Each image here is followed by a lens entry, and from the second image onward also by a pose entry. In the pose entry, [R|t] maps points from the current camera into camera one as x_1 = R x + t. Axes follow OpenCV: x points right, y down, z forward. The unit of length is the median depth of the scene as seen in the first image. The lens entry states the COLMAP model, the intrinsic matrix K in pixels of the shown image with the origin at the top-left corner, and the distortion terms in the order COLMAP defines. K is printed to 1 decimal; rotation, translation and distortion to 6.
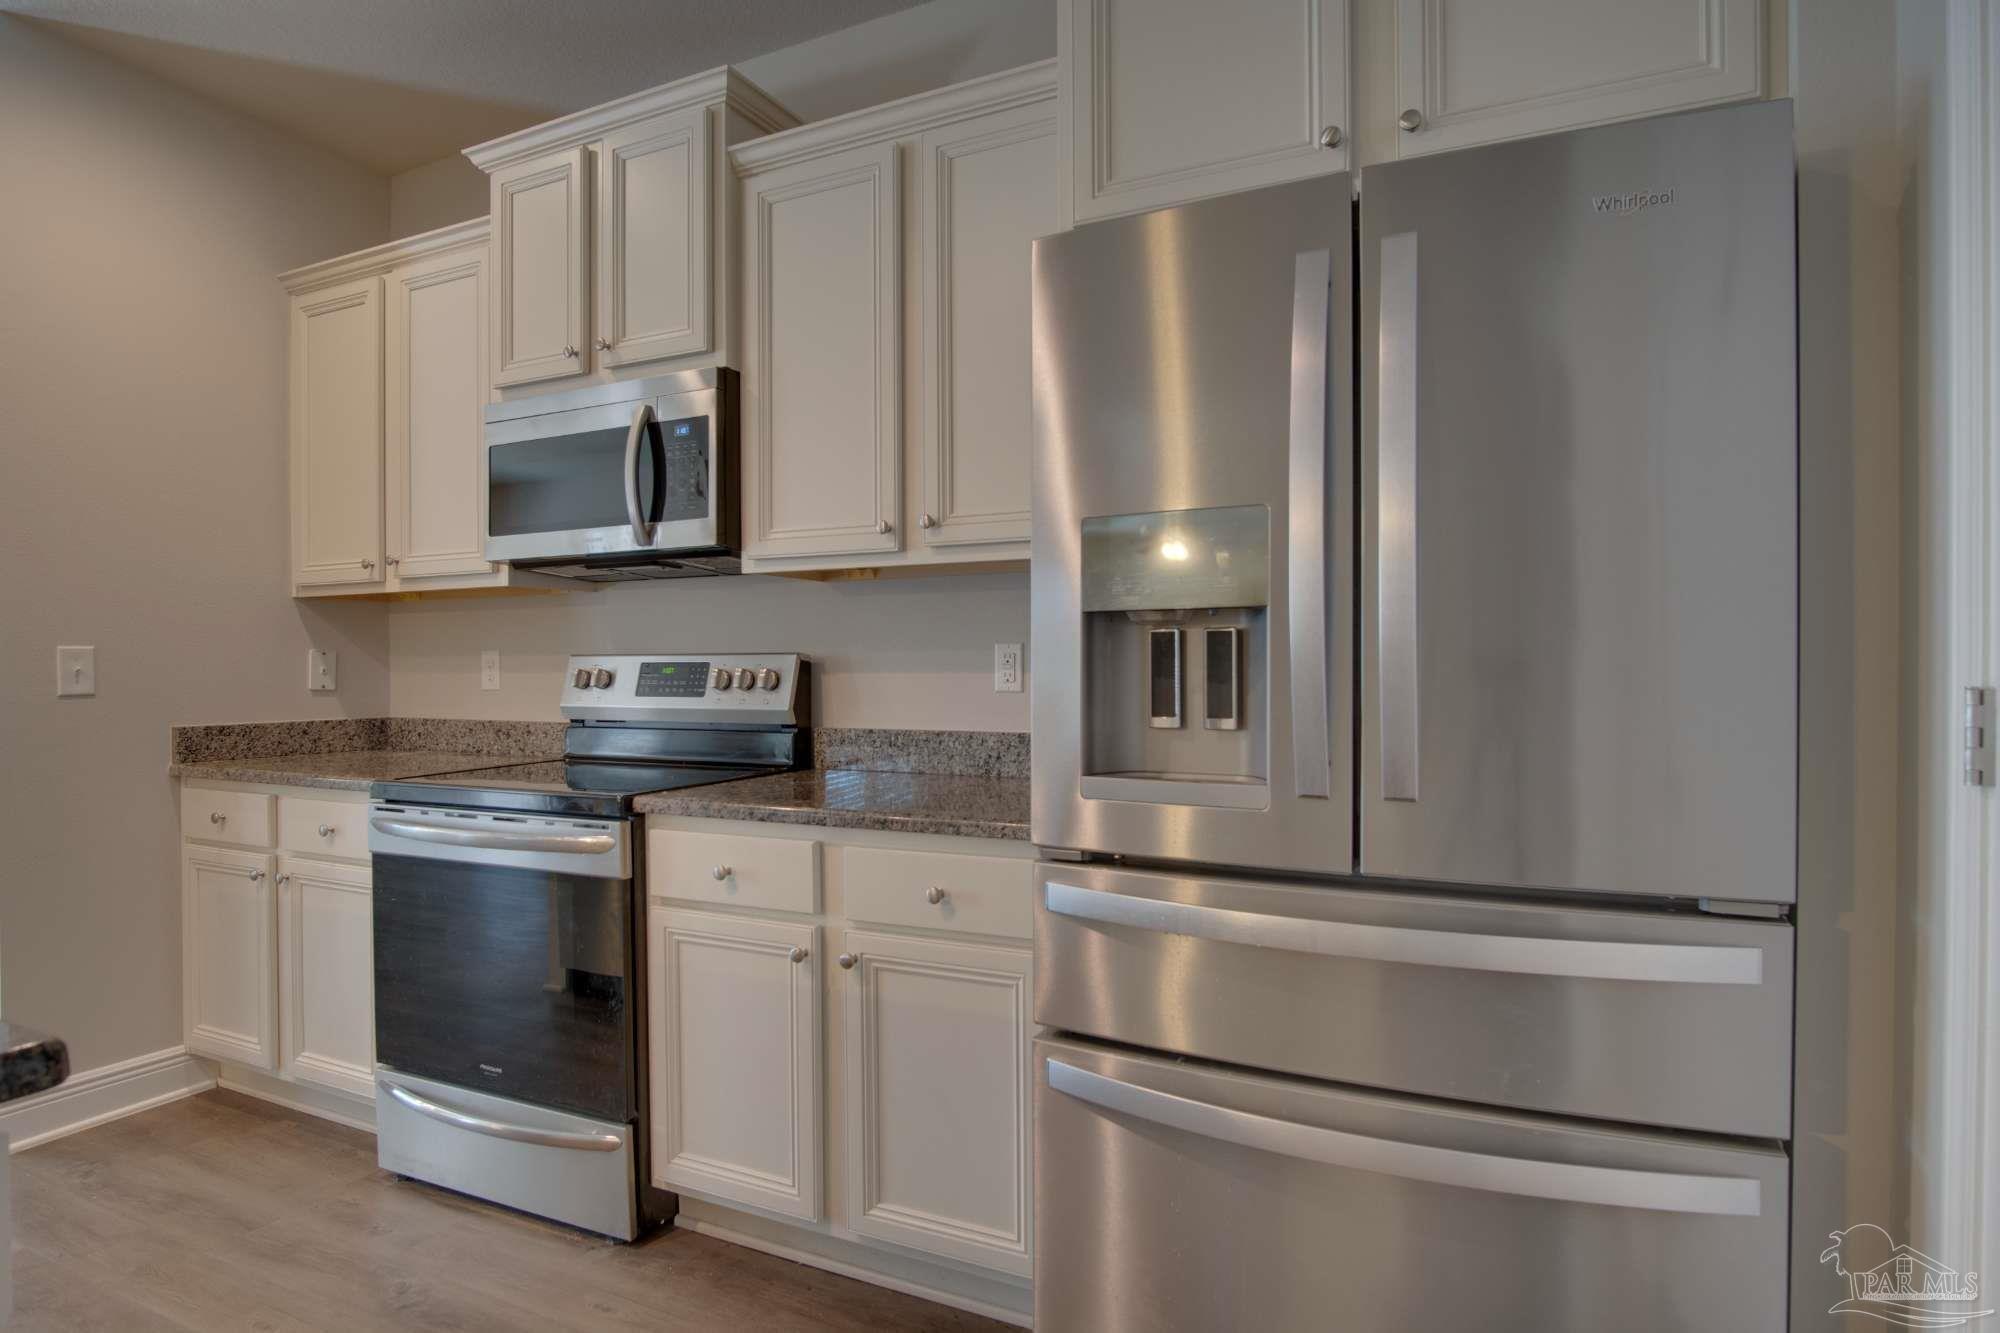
lens RADIAL K [[1070.6, 0, 999.9], [0, 1070.6, 671.8], [0, 0, 1]] dist [-0.036879, 0.011197]
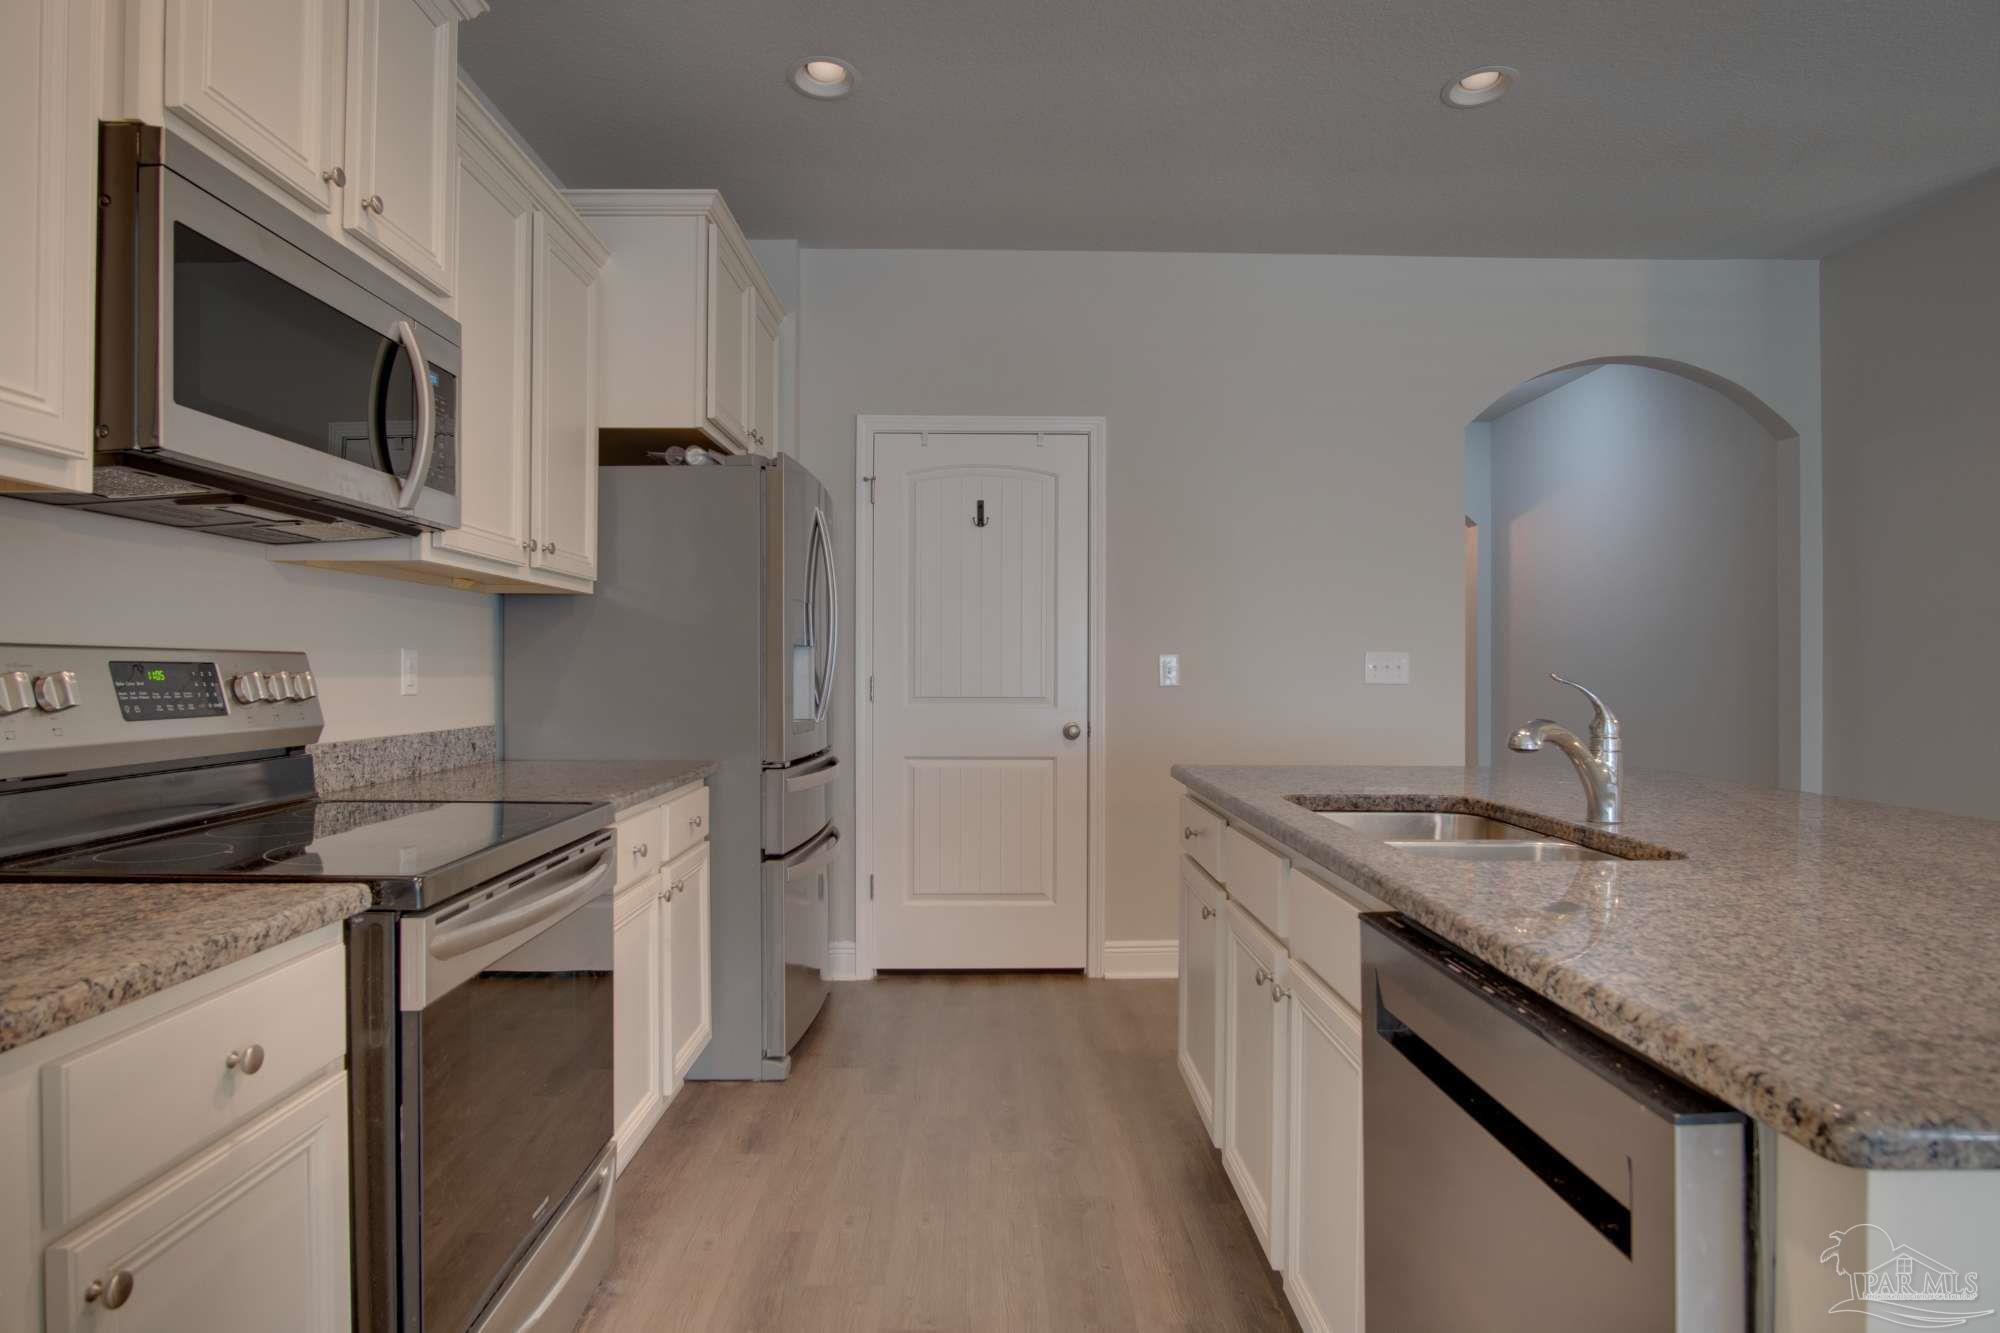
lens RADIAL K [[1070.6, 0, 999.9], [0, 1070.6, 671.8], [0, 0, 1]] dist [-0.036879, 0.011197]
pose [[-0.450616, 0.003121, 0.892712, -1.124338], [0.006209, 0.999981, -0.000361, -0.000020], [-0.892696, 0.005380, -0.450627, 0.907055]]
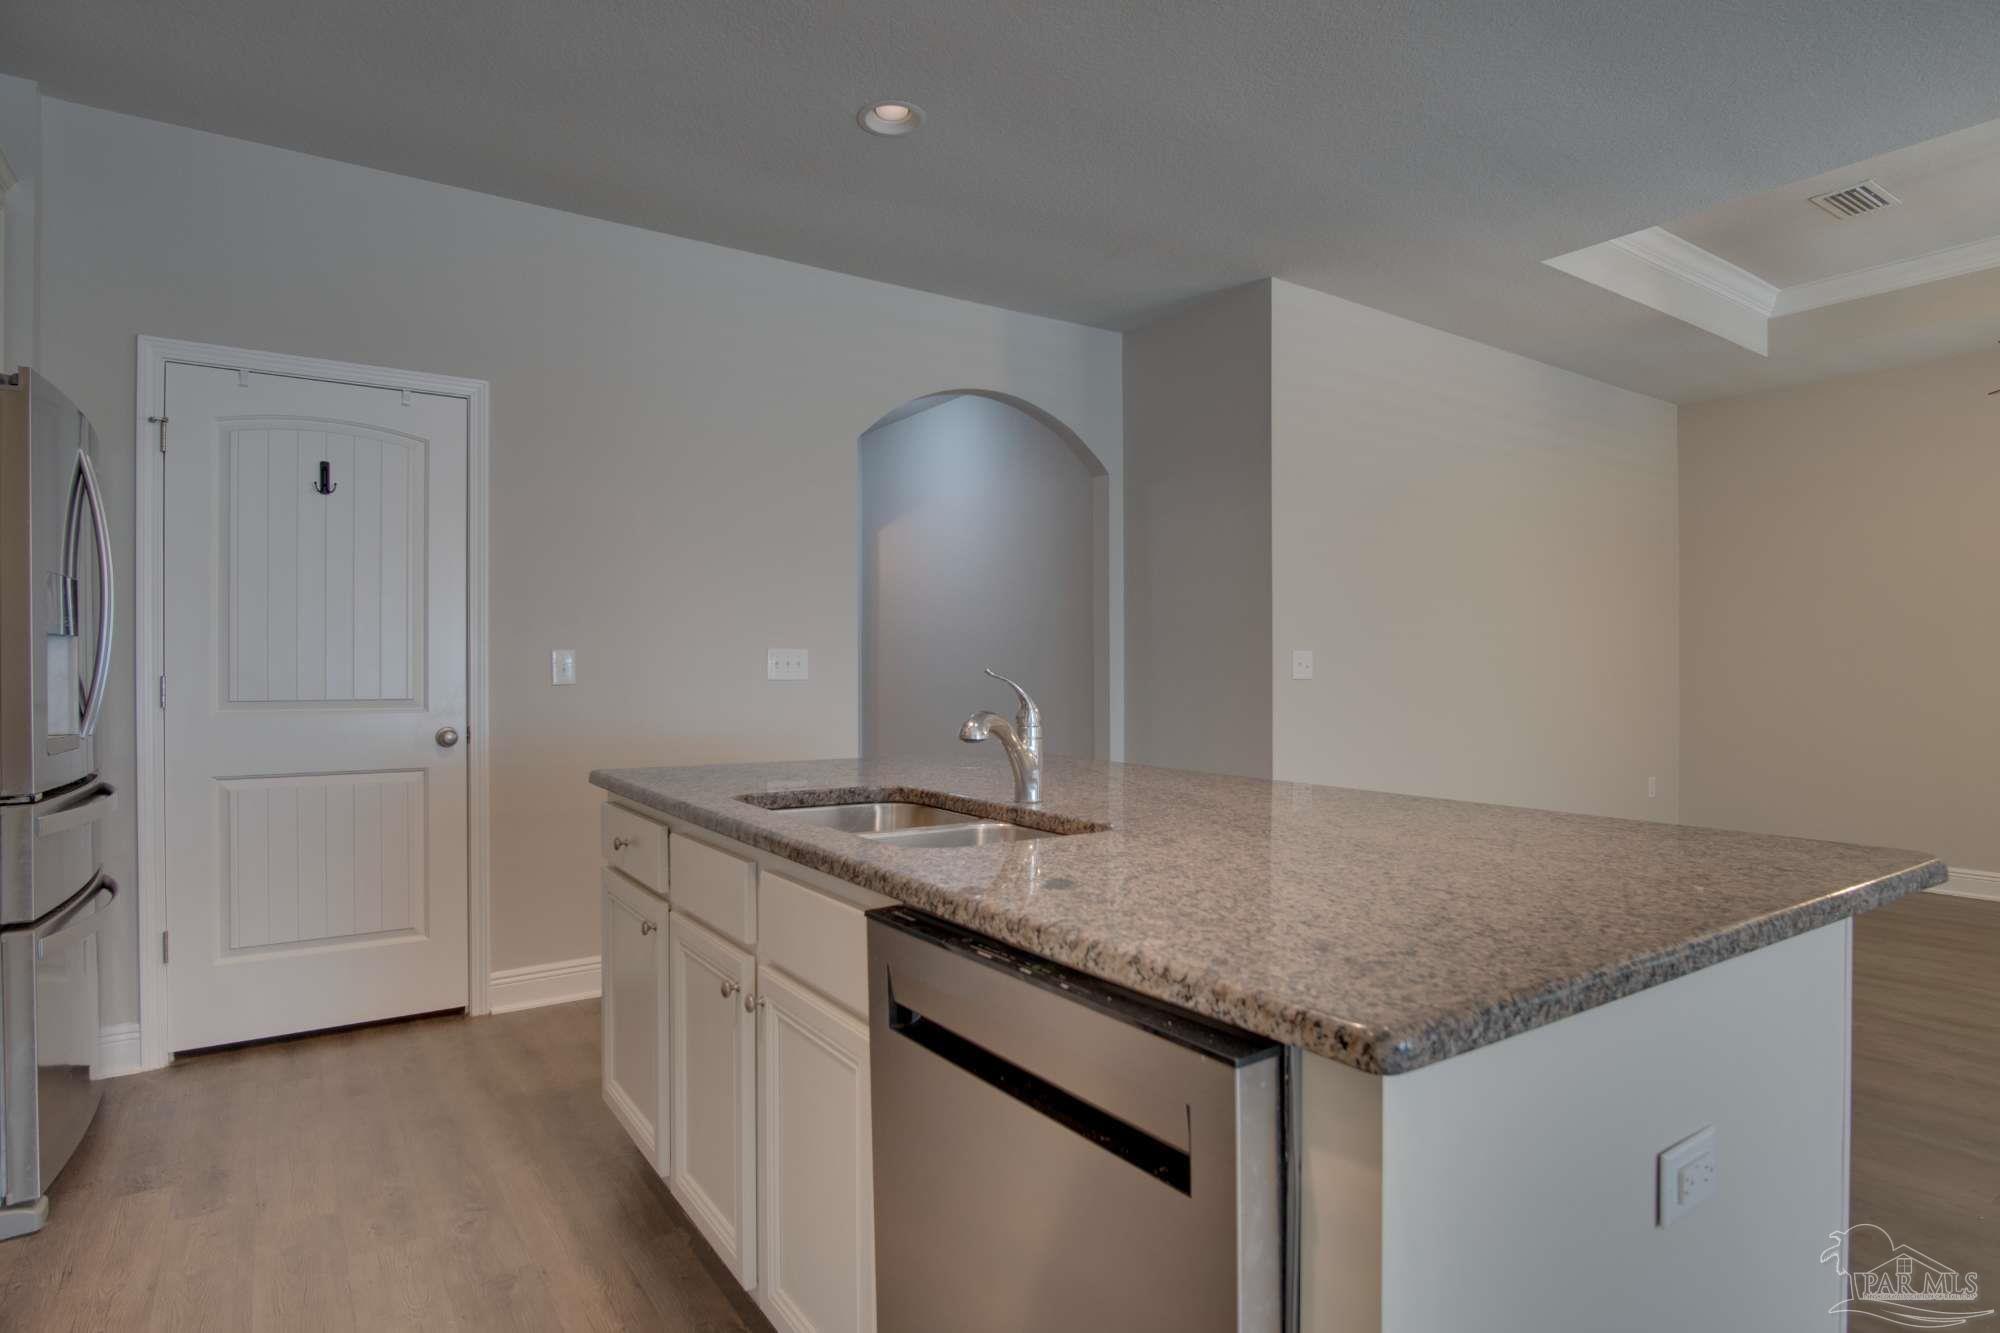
lens RADIAL K [[1070.6, 0, 999.9], [0, 1070.6, 671.8], [0, 0, 1]] dist [-0.036879, 0.011197]
pose [[-0.868442, 0.003640, 0.495778, -1.055745], [0.008281, 0.999940, 0.007162, -0.000303], [-0.495722, 0.010326, -0.868420, 0.931243]]
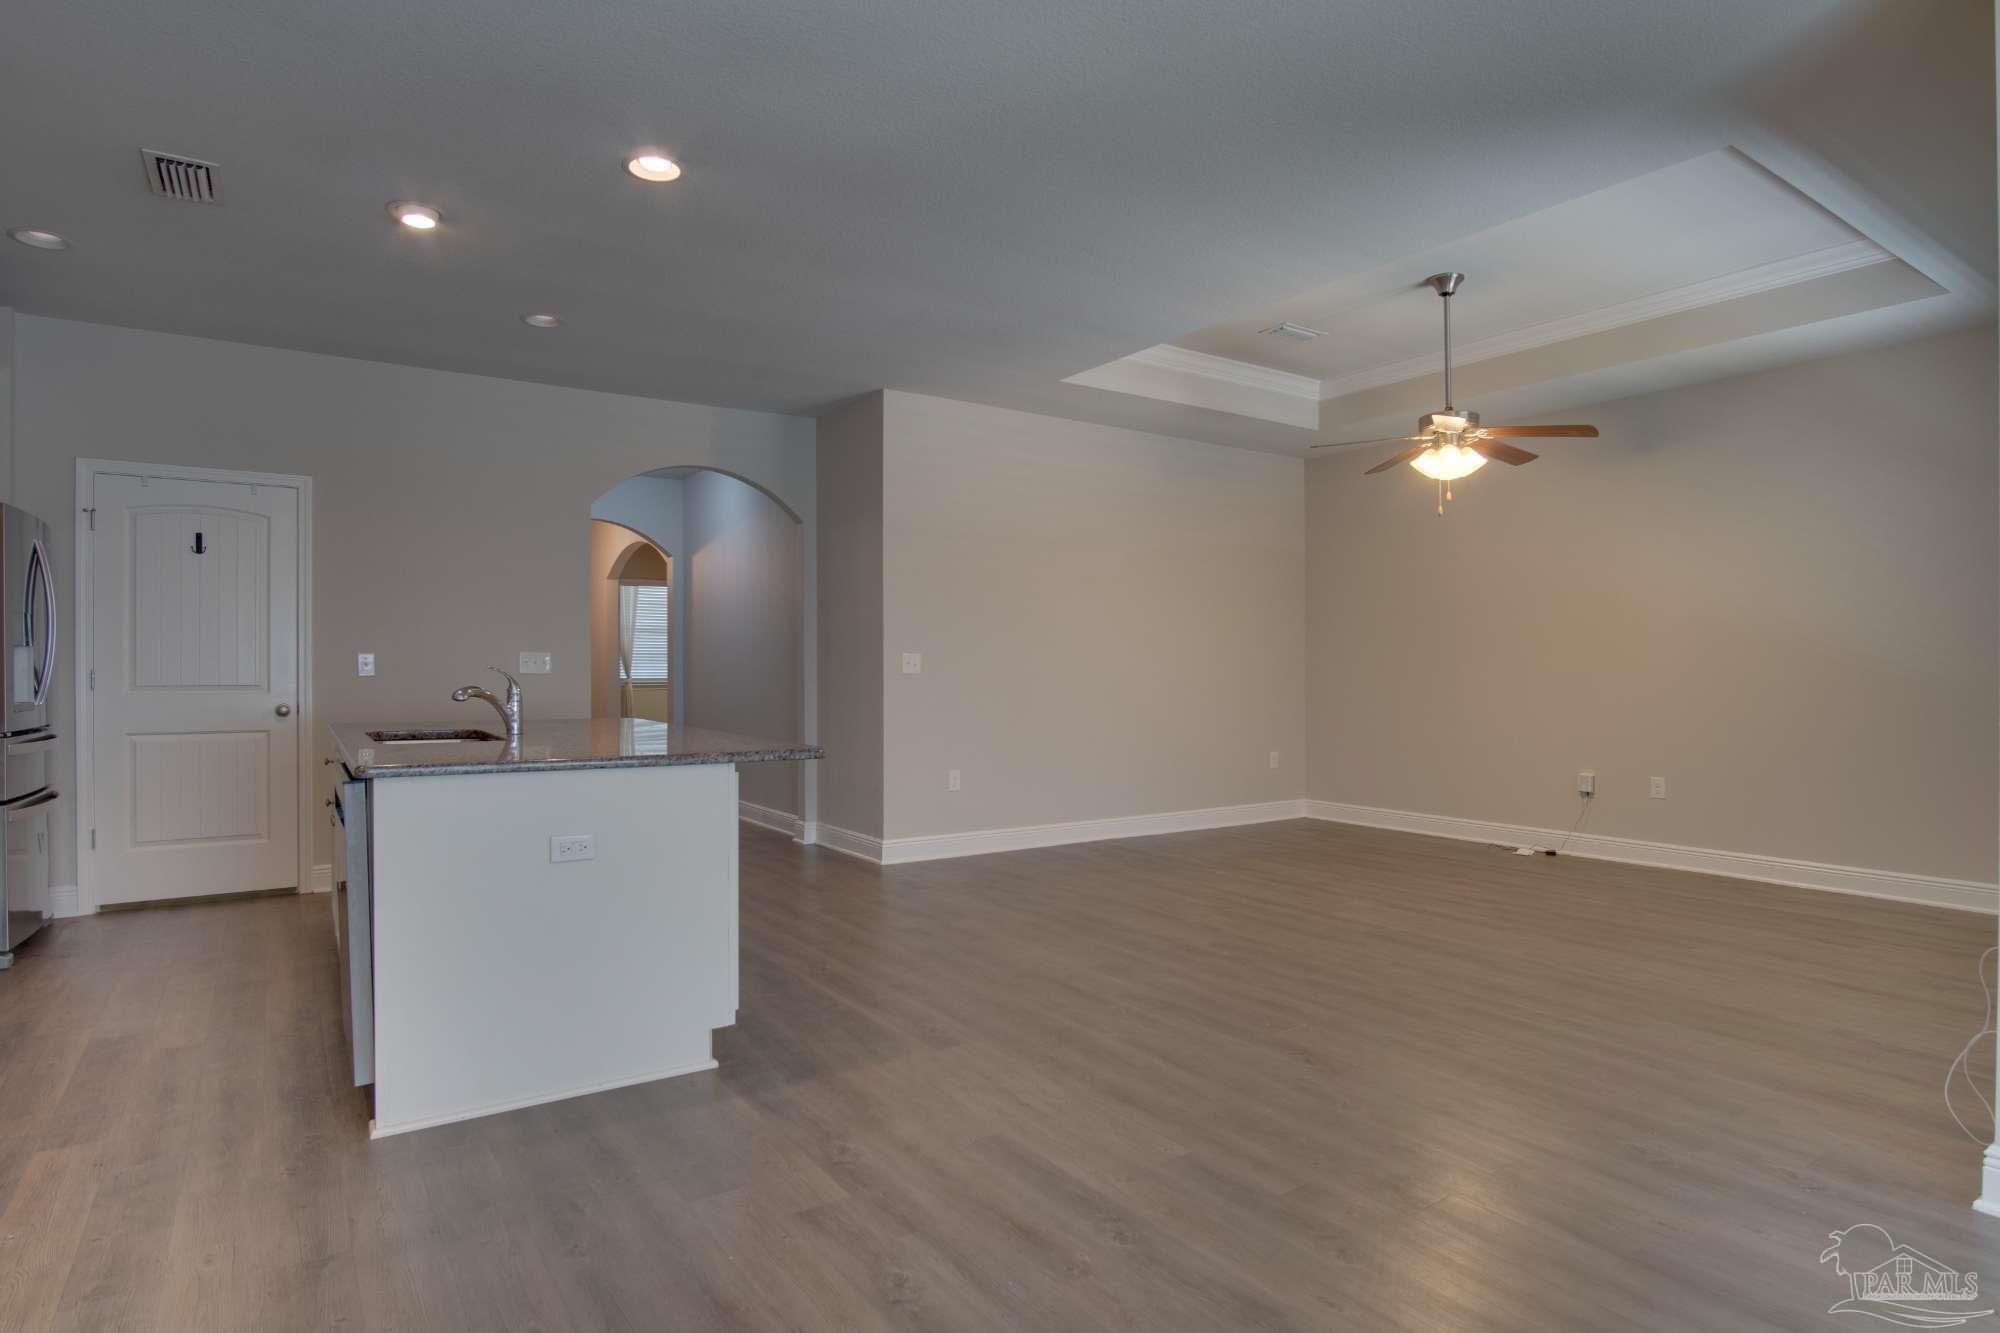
lens RADIAL K [[1070.6, 0, 999.9], [0, 1070.6, 671.8], [0, 0, 1]] dist [-0.036879, 0.011197]
pose [[-0.867461, 0.001379, 0.497504, -2.007772], [0.006750, 0.999937, 0.008998, 0.002551], [-0.497460, 0.011163, -0.867415, 1.195649]]
